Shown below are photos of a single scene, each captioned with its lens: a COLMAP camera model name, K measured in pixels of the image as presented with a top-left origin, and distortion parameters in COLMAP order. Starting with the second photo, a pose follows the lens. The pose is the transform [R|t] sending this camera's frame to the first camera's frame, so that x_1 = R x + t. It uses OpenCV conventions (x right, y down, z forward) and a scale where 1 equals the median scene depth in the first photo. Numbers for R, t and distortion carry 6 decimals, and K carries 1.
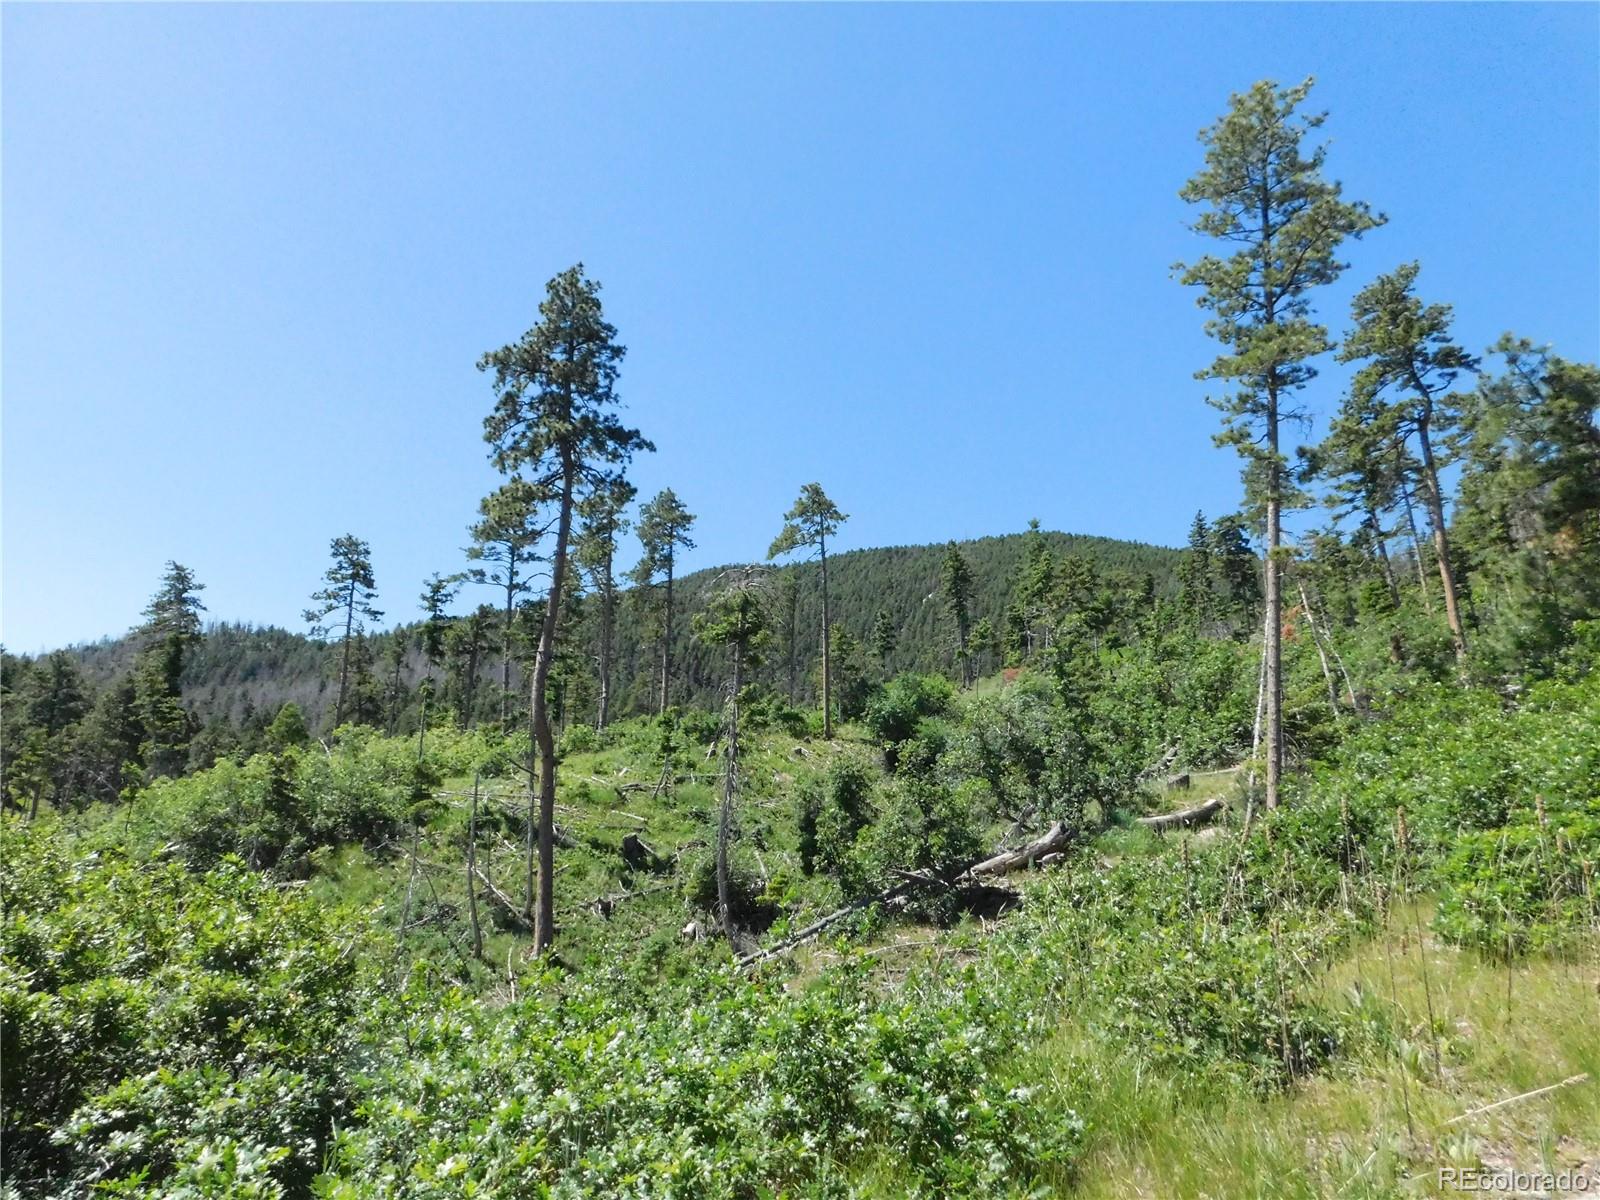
lens RADIAL K [[1069.3, 0, 805.9], [0, 1069.3, 601.9], [0, 0, 1]] dist [-0.065159, 0.060121]
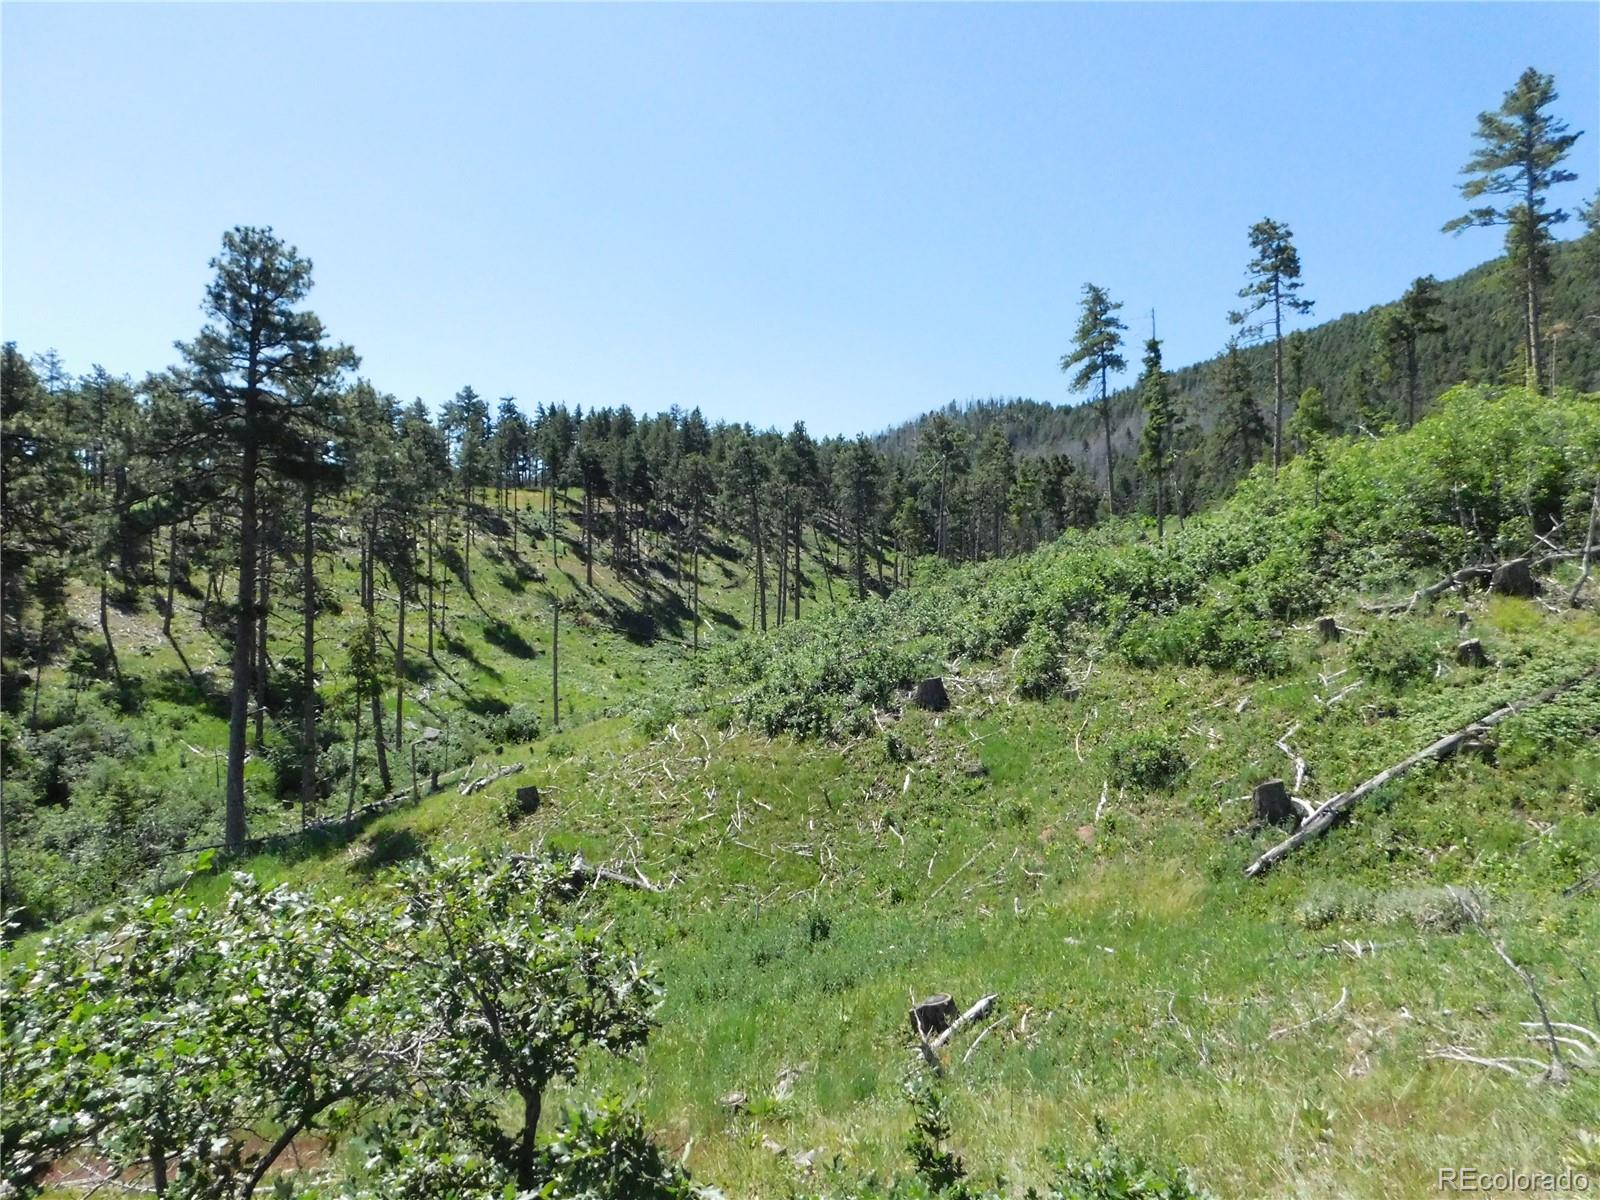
lens RADIAL K [[1065.8, 0, 807.6], [0, 1065.8, 600.3], [0, 0, 1]] dist [-0.070195, 0.057843]
pose [[0.791575, -0.020185, -0.610739, -0.476375], [0.156744, 0.972722, 0.171006, 0.083690], [0.590628, -0.231094, 0.773146, 0.064488]]
